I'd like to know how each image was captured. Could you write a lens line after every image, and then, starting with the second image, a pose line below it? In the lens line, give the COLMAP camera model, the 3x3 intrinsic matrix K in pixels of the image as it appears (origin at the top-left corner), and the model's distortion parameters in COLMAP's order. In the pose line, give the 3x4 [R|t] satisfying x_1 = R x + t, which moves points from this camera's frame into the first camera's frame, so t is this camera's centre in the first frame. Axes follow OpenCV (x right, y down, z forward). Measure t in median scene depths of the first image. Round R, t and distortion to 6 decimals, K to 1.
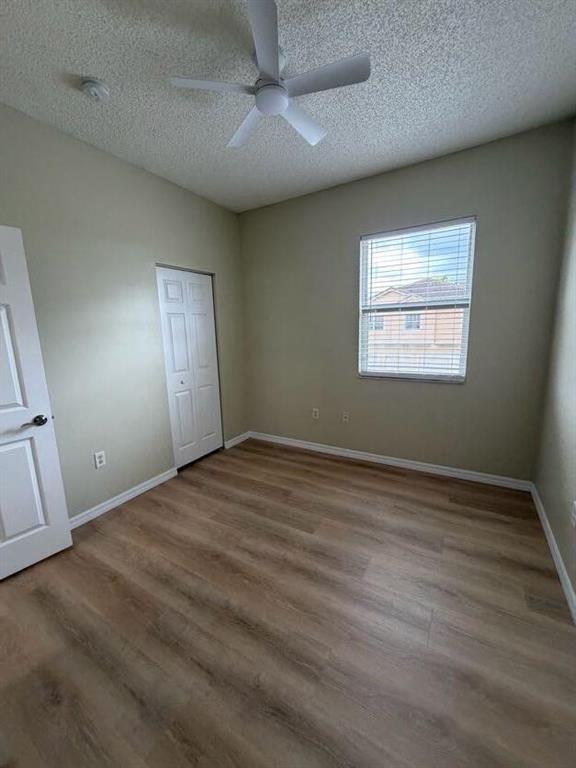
lens RADIAL K [[307.2, 0, 287.7], [0, 307.2, 377.3], [0, 0, 1]] dist [0.000172, -0.000131]
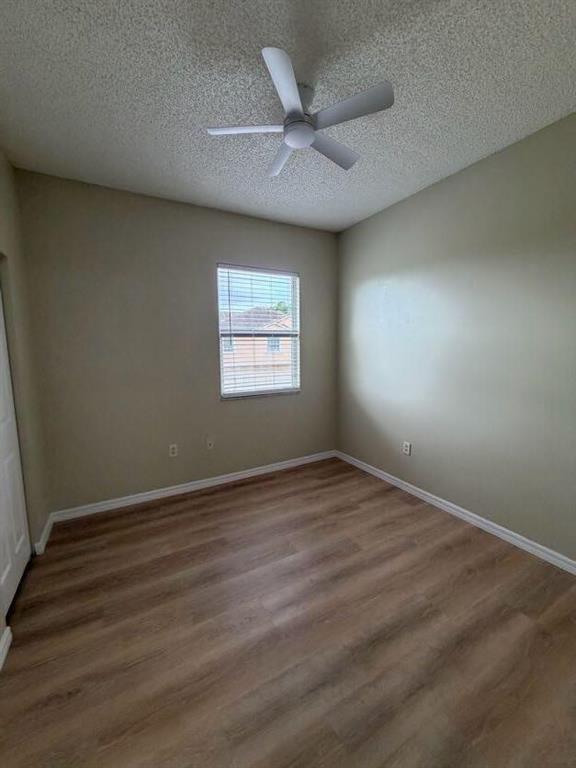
lens RADIAL K [[307.2, 0, 287.1], [0, 307.2, 379.6], [0, 0, 1]] dist [0.000172, -0.000131]
pose [[0.497756, -0.068980, 0.864570, -0.587691], [0.135313, 0.990802, 0.001148, -0.043778], [-0.856697, 0.116416, 0.502512, 0.348204]]
